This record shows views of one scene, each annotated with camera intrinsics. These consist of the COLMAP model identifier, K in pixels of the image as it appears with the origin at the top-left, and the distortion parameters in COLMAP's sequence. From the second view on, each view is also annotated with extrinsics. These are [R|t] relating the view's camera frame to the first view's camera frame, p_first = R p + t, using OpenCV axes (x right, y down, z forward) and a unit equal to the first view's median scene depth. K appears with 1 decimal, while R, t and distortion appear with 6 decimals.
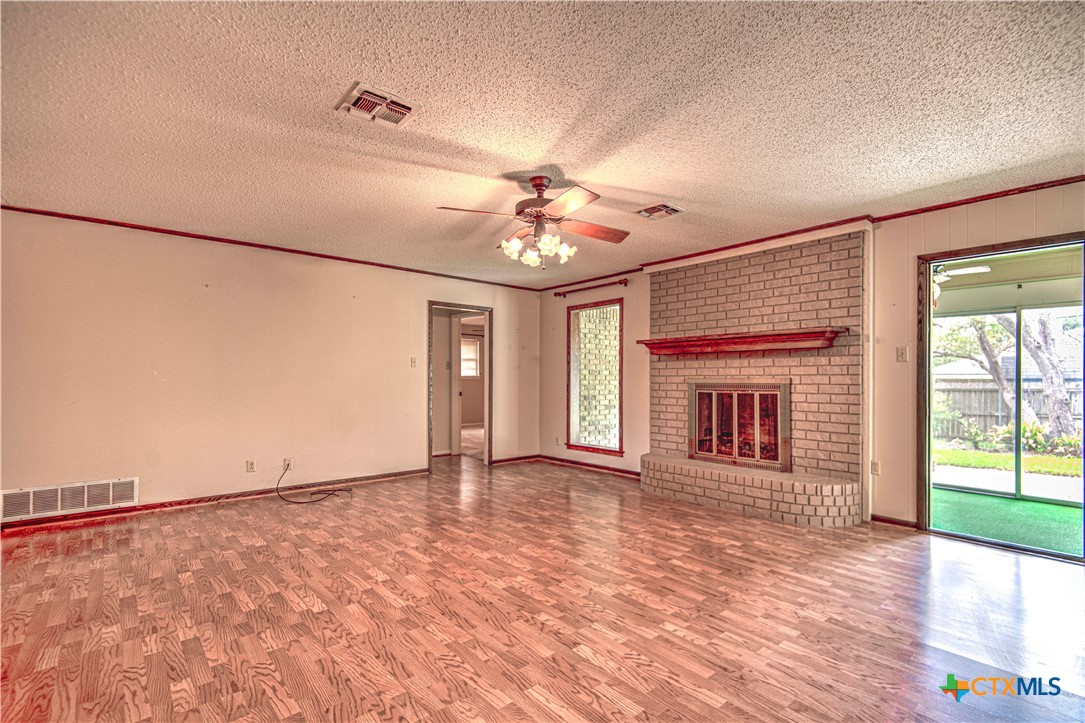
lens RADIAL K [[501.7, 0, 537.0], [0, 501.7, 371.3], [0, 0, 1]] dist [0.003100, -0.000387]
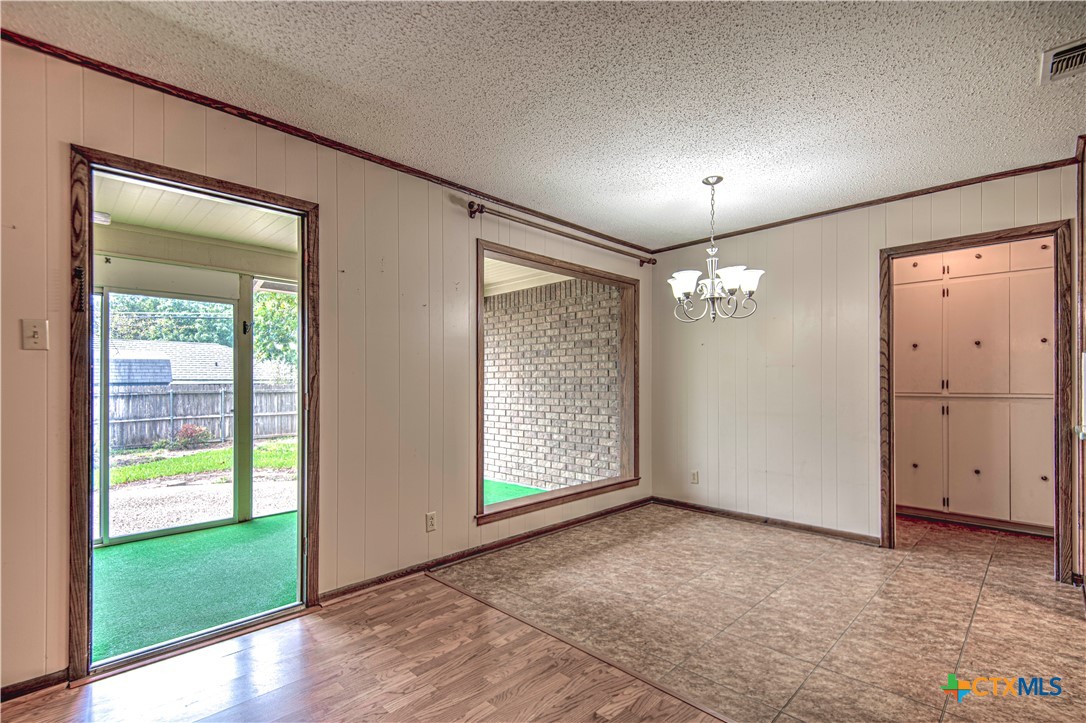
lens RADIAL K [[502.2, 0, 533.1], [0, 502.2, 382.0], [0, 0, 1]] dist [0.003100, -0.000387]
pose [[-0.101280, 0.002138, 0.994856, 0.238785], [-0.011163, 0.999932, -0.003285, 0.010970], [-0.994795, -0.011439, -0.101250, 0.698169]]
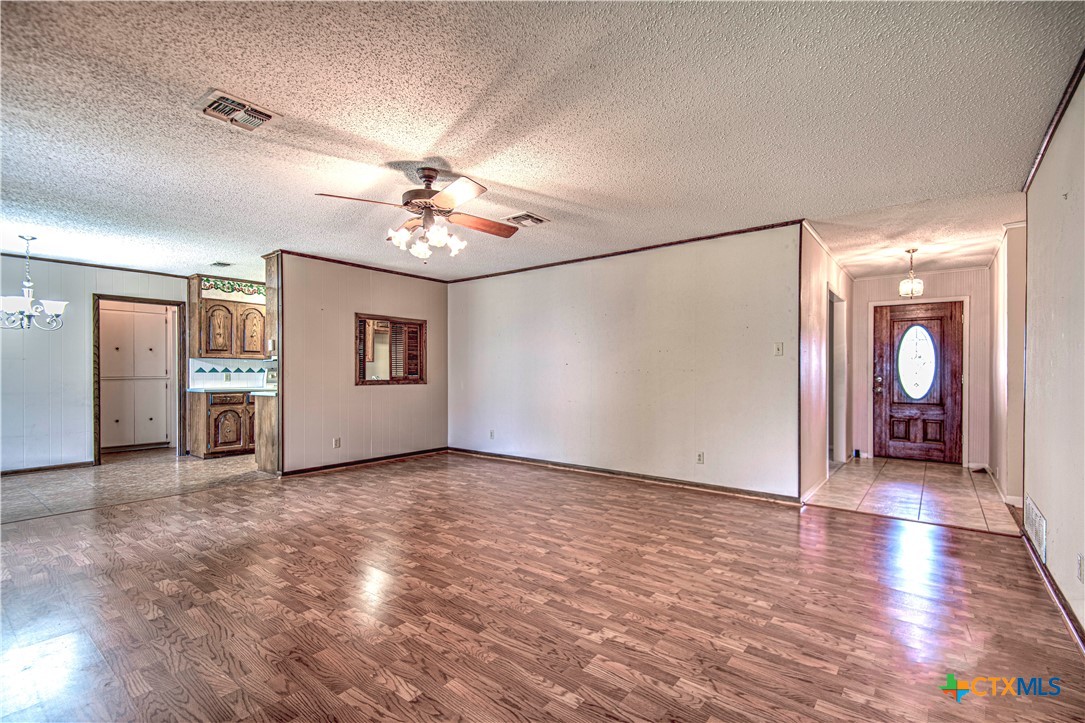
lens RADIAL K [[501.7, 0, 569.1], [0, 501.7, 380.6], [0, 0, 1]] dist [0.003100, -0.000387]
pose [[-0.969865, -0.000494, -0.243641, -0.023673], [-0.001012, 0.999997, 0.002004, 0.031919], [0.243640, 0.002190, -0.969863, 2.116394]]
